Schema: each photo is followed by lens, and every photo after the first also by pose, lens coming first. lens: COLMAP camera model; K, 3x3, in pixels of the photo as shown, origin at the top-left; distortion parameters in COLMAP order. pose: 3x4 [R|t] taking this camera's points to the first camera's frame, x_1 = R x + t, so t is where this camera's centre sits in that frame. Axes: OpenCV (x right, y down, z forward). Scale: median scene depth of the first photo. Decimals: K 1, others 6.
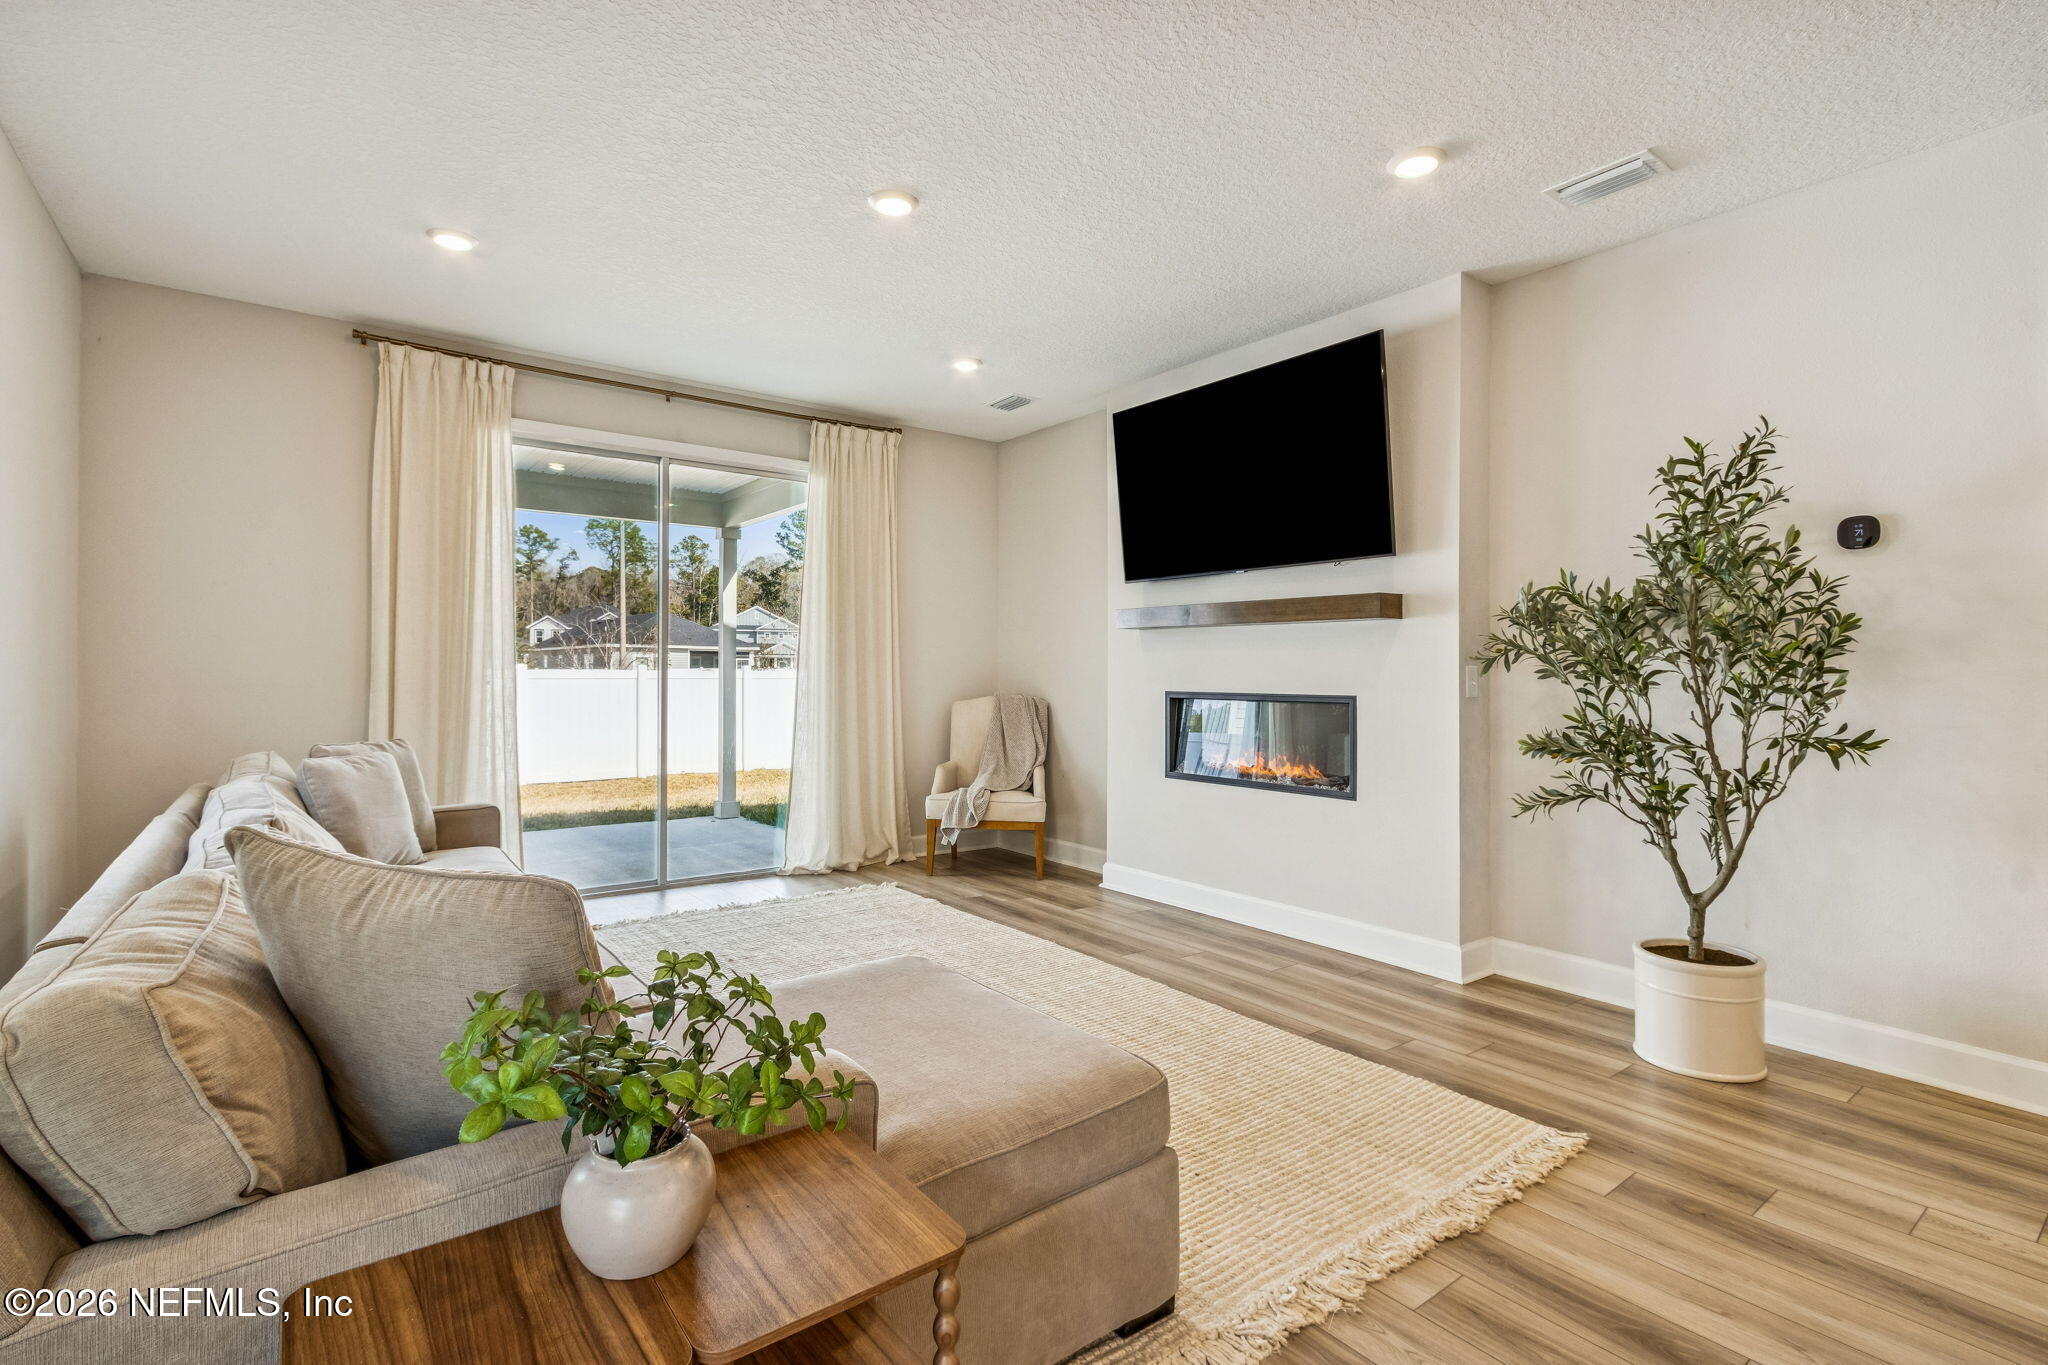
lens RADIAL K [[959.6, 0, 1008.1], [0, 959.6, 662.7], [0, 0, 1]] dist [0.000746, 0.001132]
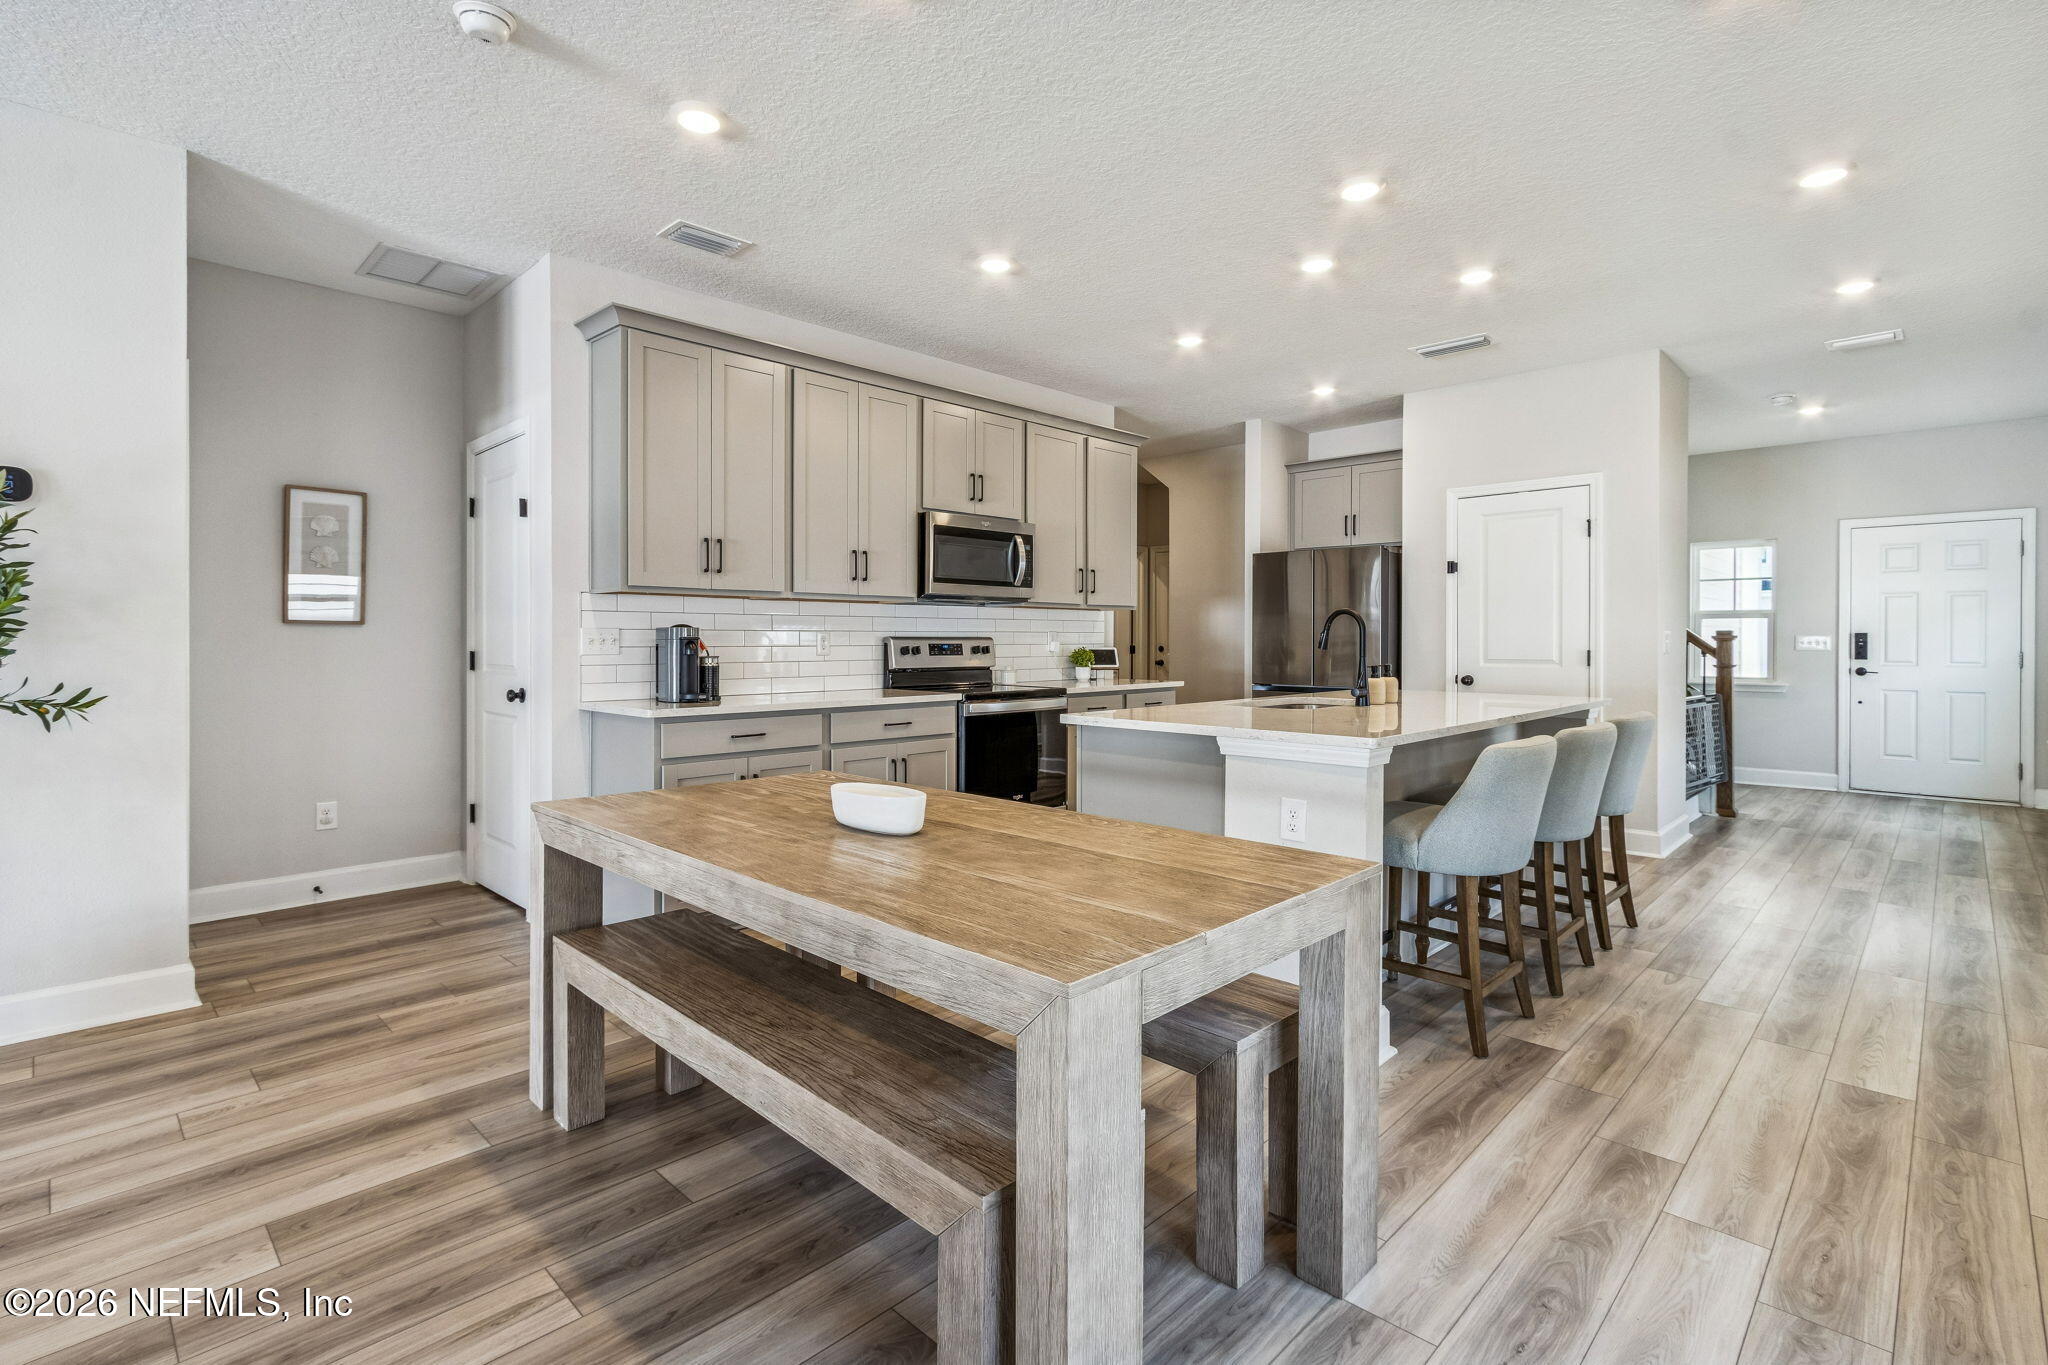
lens RADIAL K [[959.6, 0, 1013.8], [0, 959.6, 647.9], [0, 0, 1]] dist [0.000746, 0.001132]
pose [[-0.152146, -0.014853, 0.988246, -0.217796], [-0.010526, 0.999855, 0.013407, 0.003874], [-0.988302, -0.008362, -0.152281, 0.174562]]
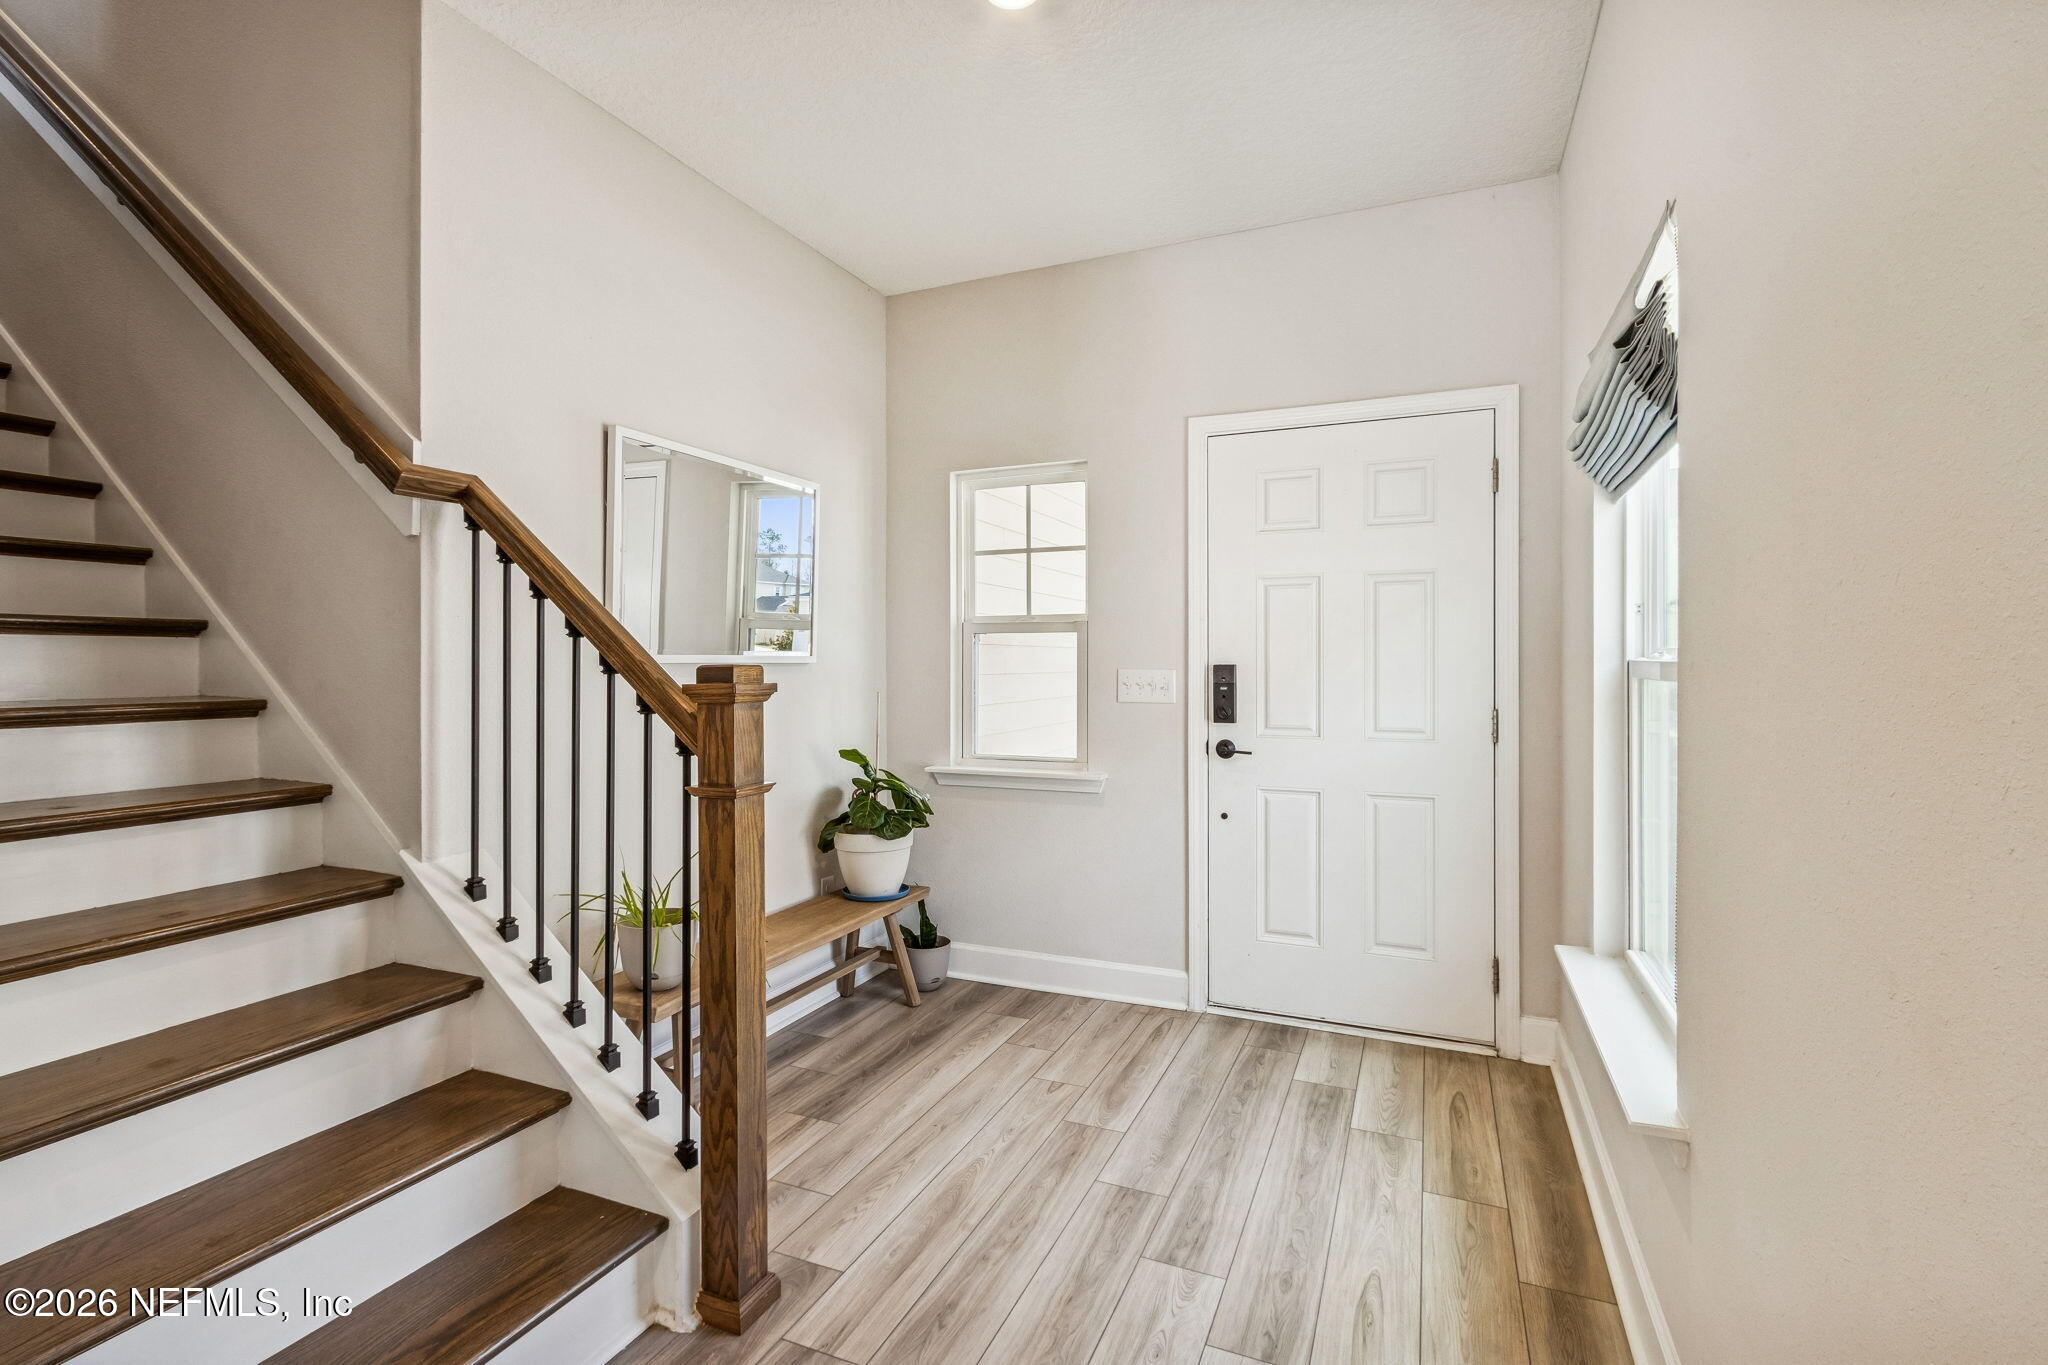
lens RADIAL K [[959.6, 0, 1011.8], [0, 959.6, 666.7], [0, 0, 1]] dist [0.000746, 0.001132]
pose [[-0.495810, -0.011703, 0.868352, 1.042611], [-0.006774, 0.999931, 0.009609, -0.031076], [-0.868405, -0.001118, -0.495855, -1.584708]]
